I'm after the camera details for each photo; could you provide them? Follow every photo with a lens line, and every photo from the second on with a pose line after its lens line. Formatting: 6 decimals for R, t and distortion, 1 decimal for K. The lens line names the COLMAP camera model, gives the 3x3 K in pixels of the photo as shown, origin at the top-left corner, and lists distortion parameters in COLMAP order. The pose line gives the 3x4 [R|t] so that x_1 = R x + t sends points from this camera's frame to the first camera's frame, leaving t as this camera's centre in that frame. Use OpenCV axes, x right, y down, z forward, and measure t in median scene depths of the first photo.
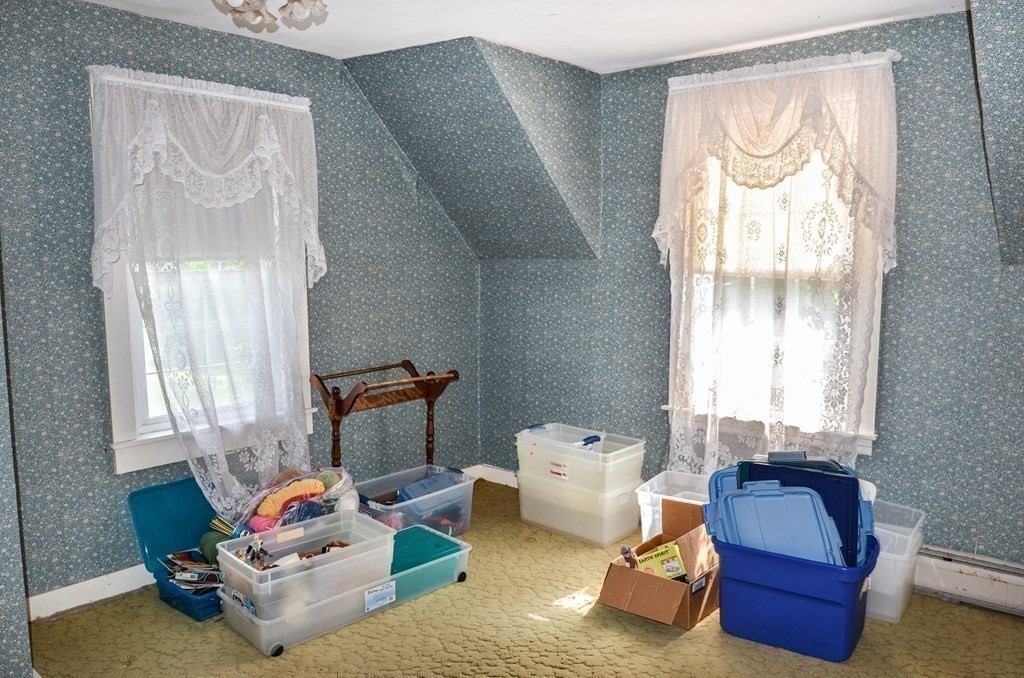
lens RADIAL K [[753.3, 0, 490.3], [0, 753.3, 359.8], [0, 0, 1]] dist [0.014879, -0.050063]
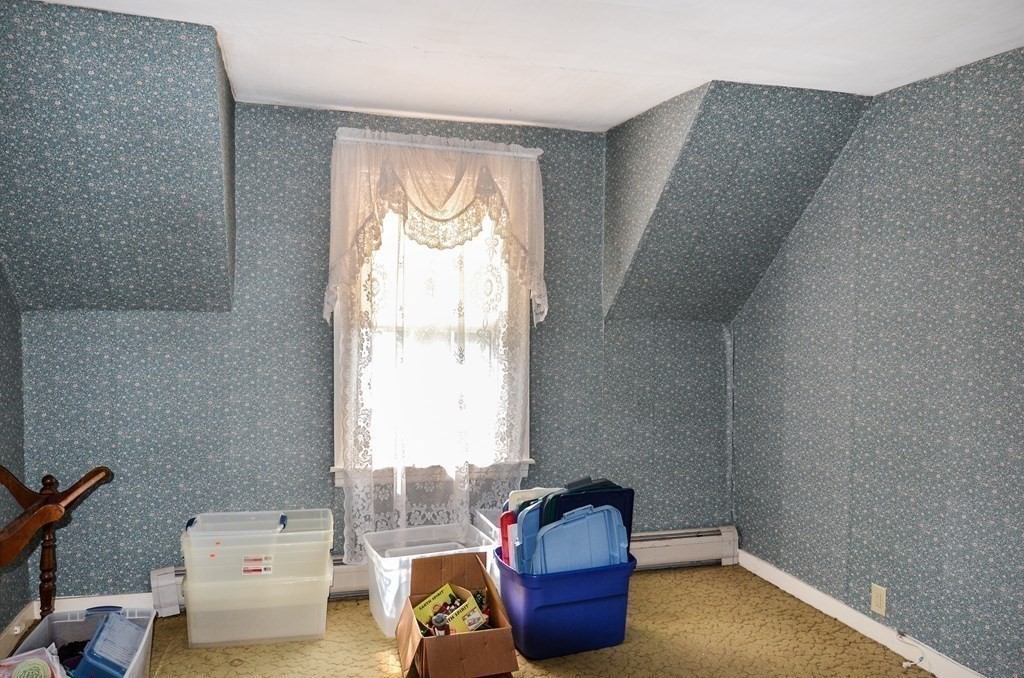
lens RADIAL K [[753.3, 0, 501.0], [0, 753.3, 360.3], [0, 0, 1]] dist [0.014879, -0.050063]
pose [[0.556164, -0.044504, 0.829880, -0.494518], [0.099721, 0.994924, -0.013476, -0.045065], [-0.825068, 0.090251, 0.557779, 0.338271]]
